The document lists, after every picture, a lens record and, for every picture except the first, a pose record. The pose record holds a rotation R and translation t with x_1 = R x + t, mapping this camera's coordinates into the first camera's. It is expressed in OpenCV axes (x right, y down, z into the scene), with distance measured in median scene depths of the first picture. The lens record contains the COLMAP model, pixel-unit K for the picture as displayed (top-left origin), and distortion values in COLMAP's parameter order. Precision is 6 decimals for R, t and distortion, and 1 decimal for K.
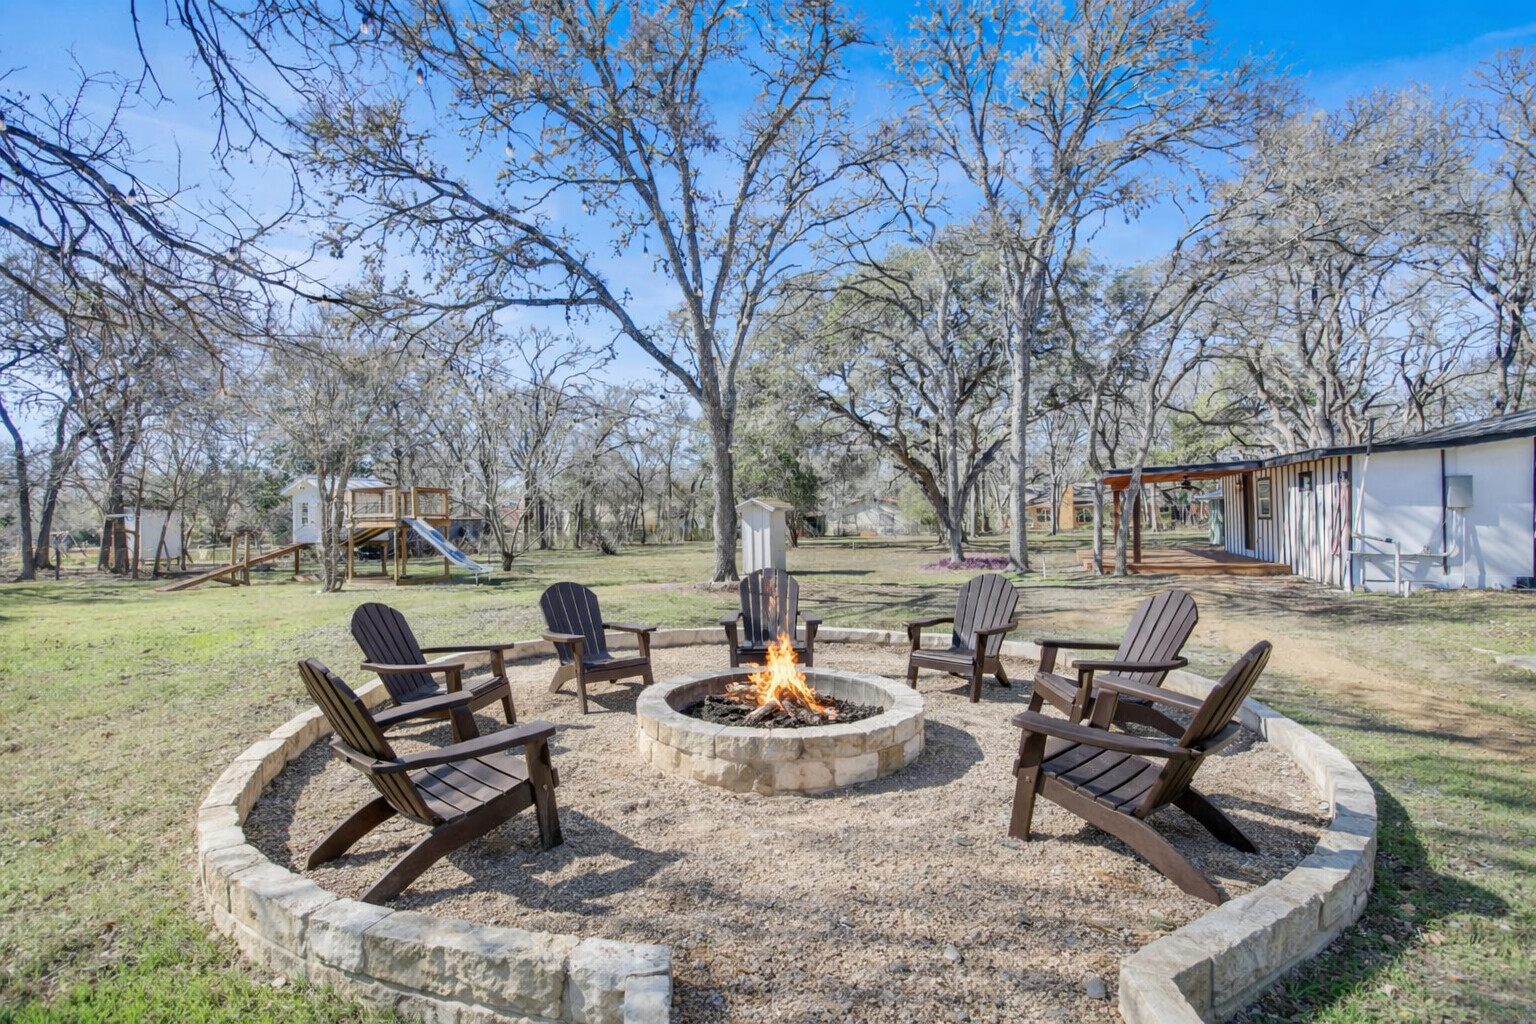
lens RADIAL K [[637.7, 0, 768.0], [0, 637.7, 512.0], [0, 0, 1]] dist [0.001037, 0.000040]
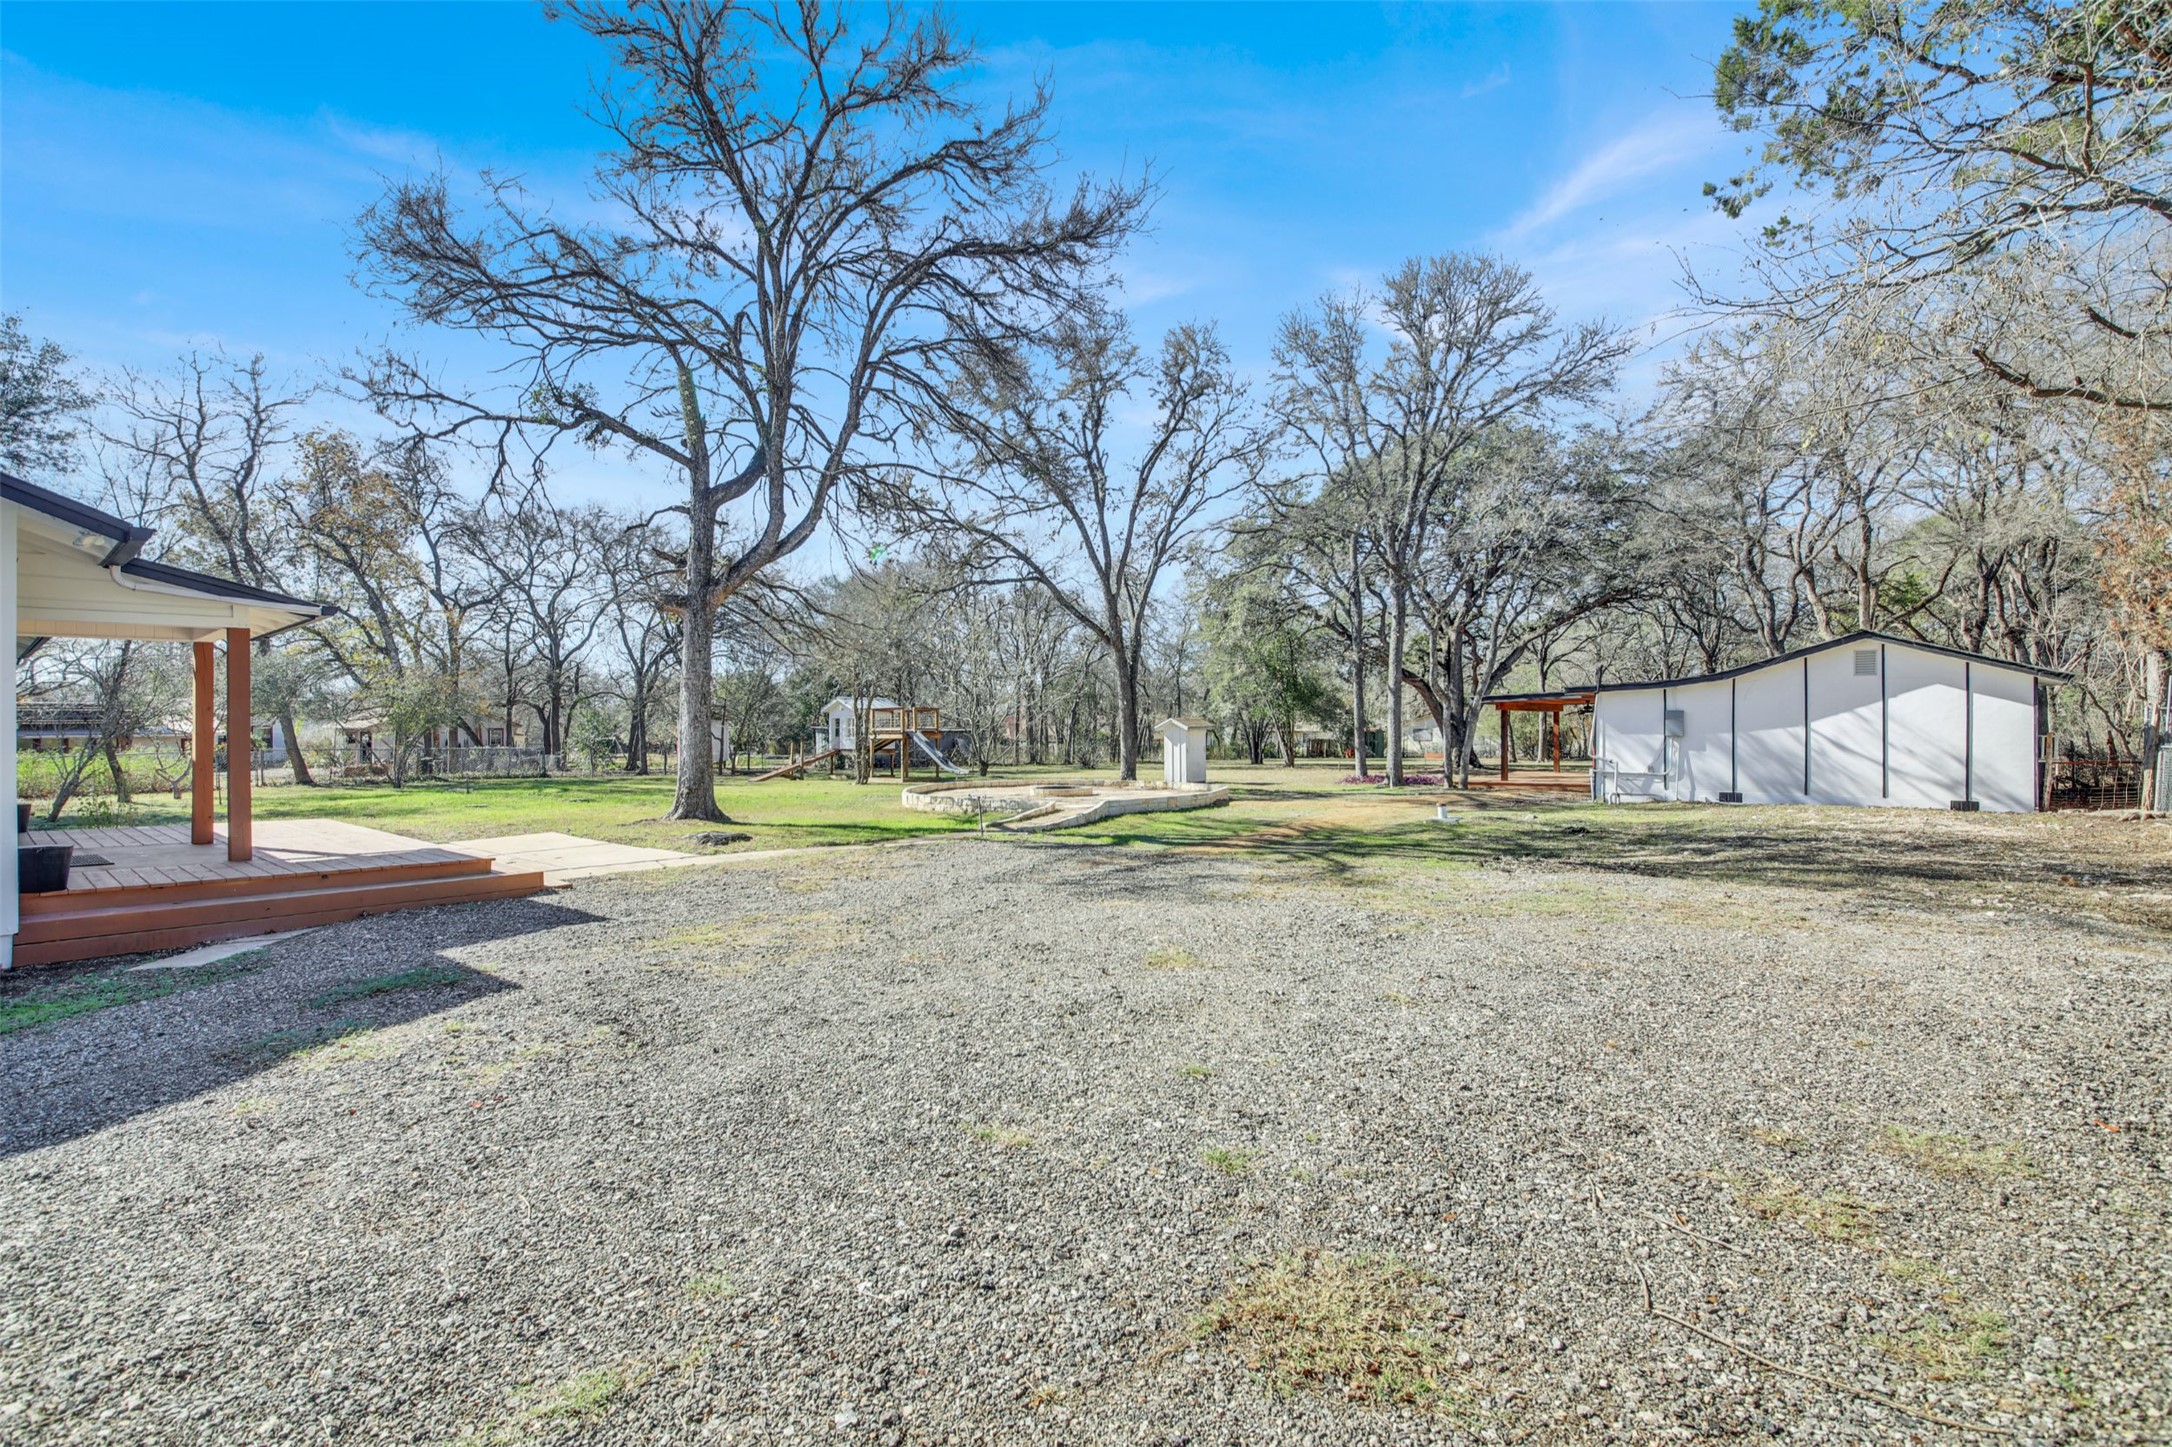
lens RADIAL K [[901.7, 0, 1086.0], [0, 901.7, 723.5], [0, 0, 1]] dist [0.001037, 0.000040]
pose [[0.951332, 0.008978, -0.308038, 0.382714], [-0.007994, 0.999958, 0.004456, -0.021429], [0.308065, -0.001777, 0.951364, -0.720553]]
